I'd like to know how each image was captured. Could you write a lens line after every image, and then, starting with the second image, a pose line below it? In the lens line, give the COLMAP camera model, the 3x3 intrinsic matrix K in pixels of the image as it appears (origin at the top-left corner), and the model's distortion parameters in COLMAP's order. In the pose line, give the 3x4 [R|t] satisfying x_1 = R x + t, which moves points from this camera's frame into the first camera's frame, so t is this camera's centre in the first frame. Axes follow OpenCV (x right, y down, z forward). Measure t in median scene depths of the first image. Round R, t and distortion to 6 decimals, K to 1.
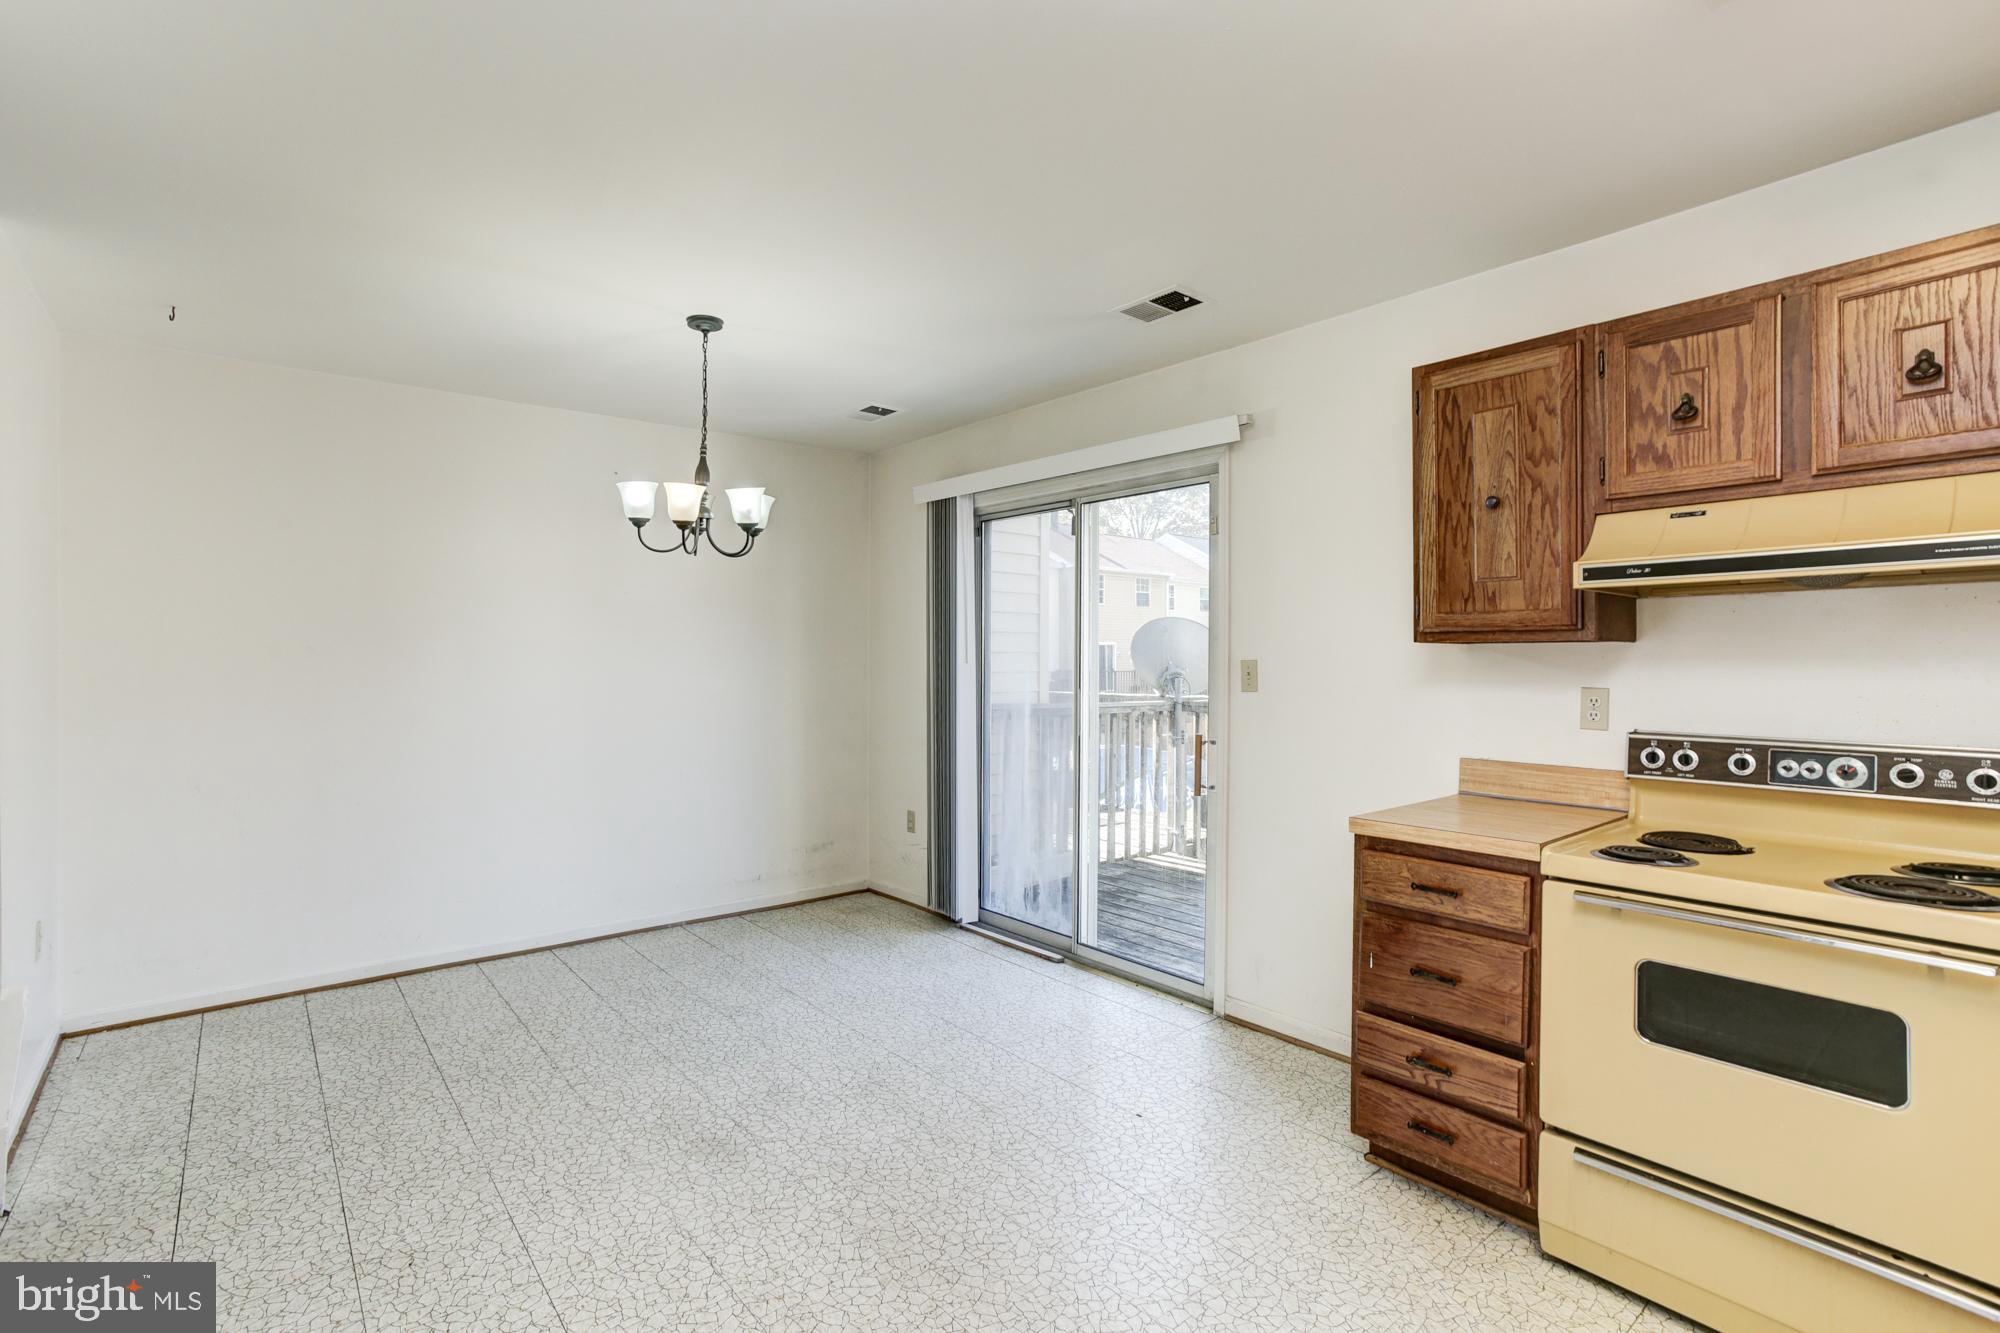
lens RADIAL K [[952.3, 0, 1006.7], [0, 952.3, 665.1], [0, 0, 1]] dist [-0.049869, 0.021633]
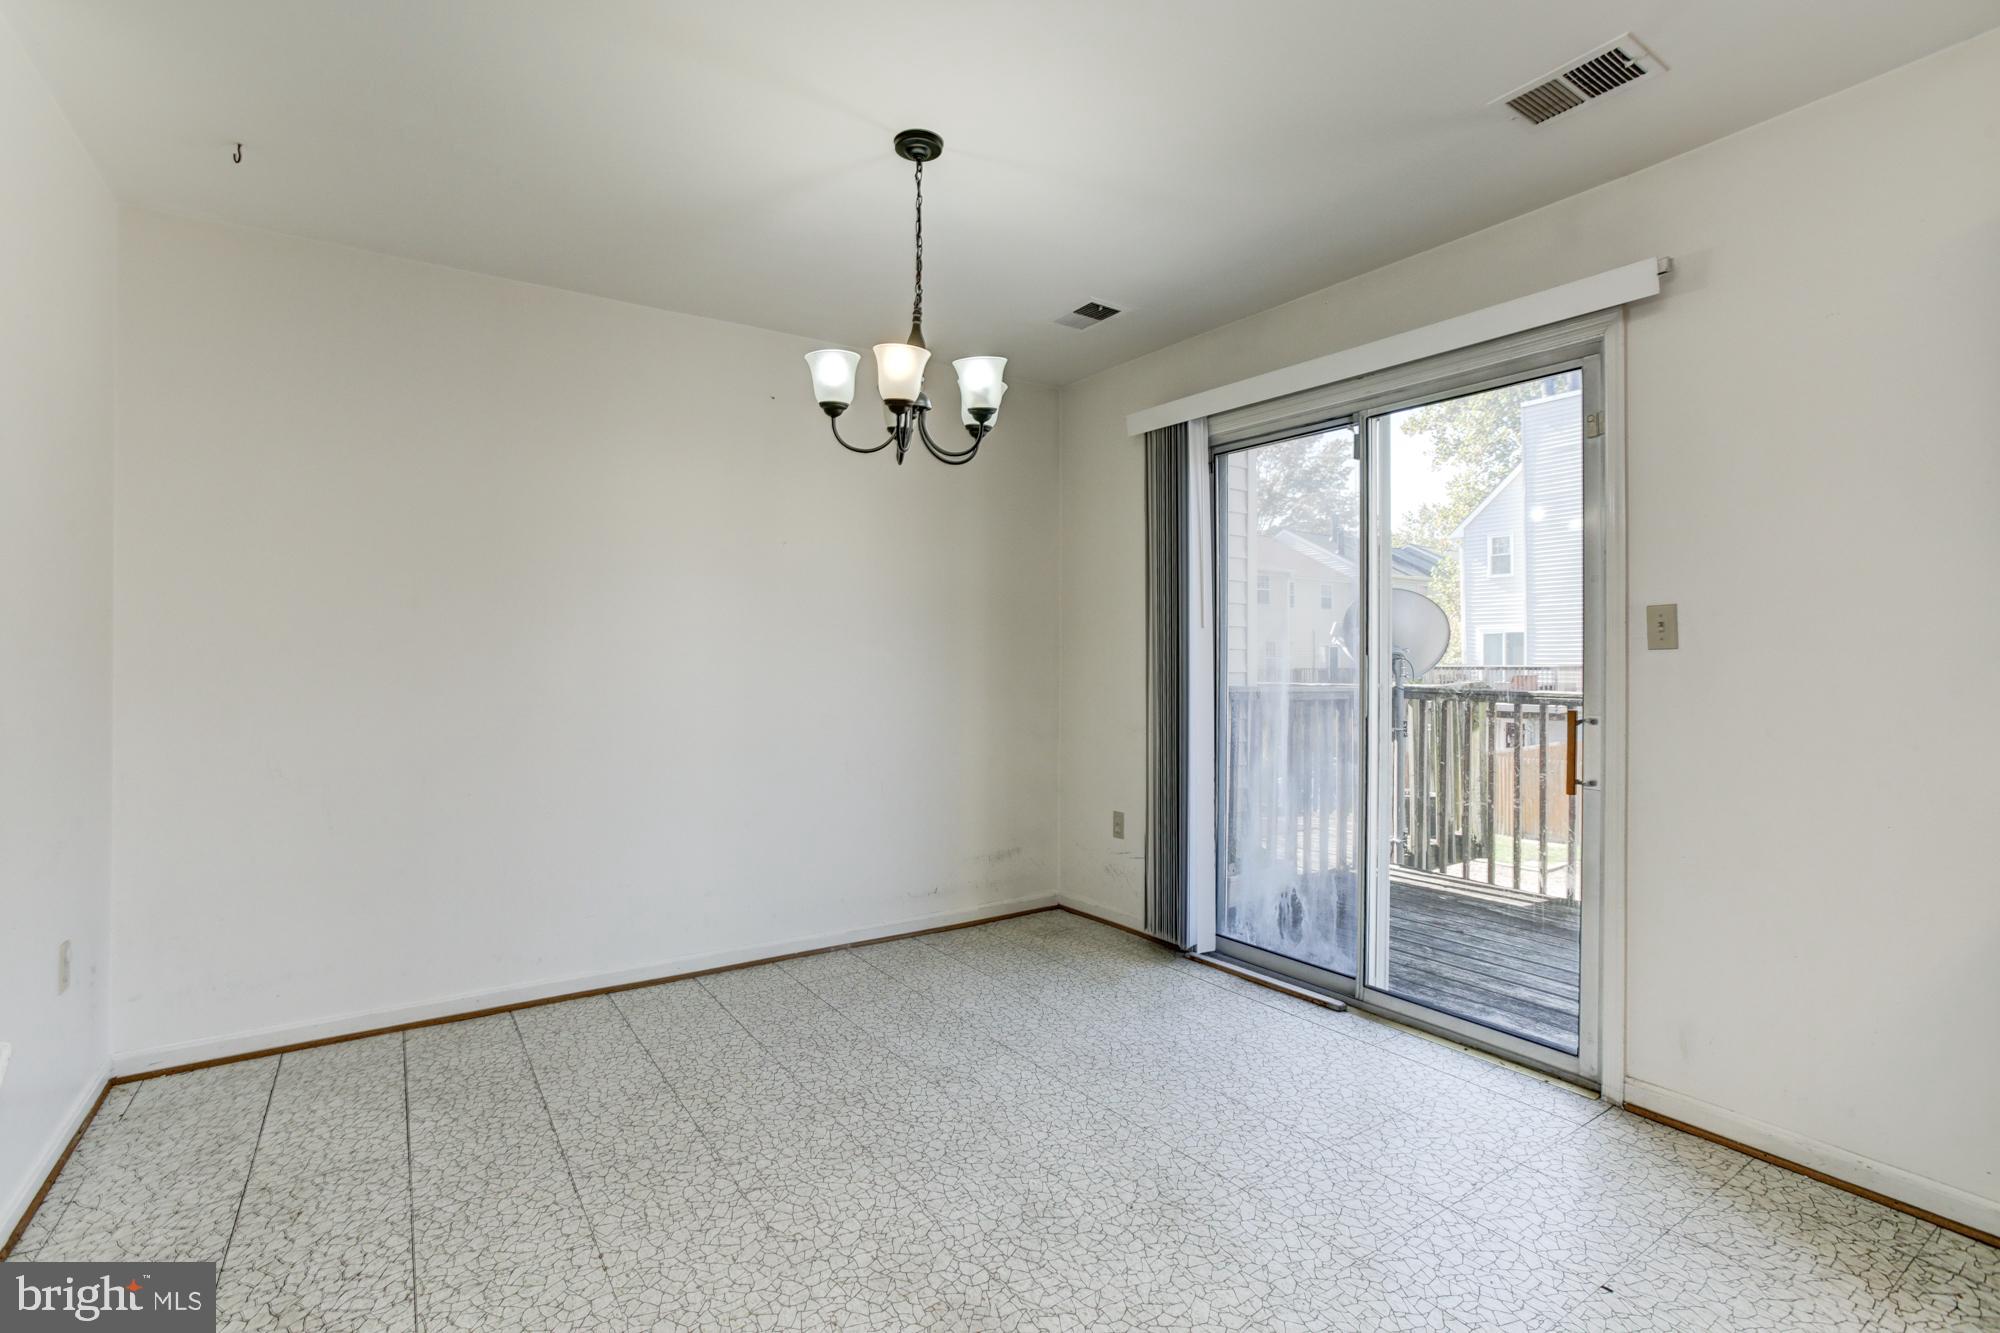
lens RADIAL K [[952.3, 0, 1032.2], [0, 952.3, 659.0], [0, 0, 1]] dist [-0.049869, 0.021633]
pose [[0.996638, -0.000002, -0.081927, -0.170253], [-0.000679, 0.999965, -0.008287, 0.044065], [0.081924, 0.008315, 0.996604, 0.276949]]
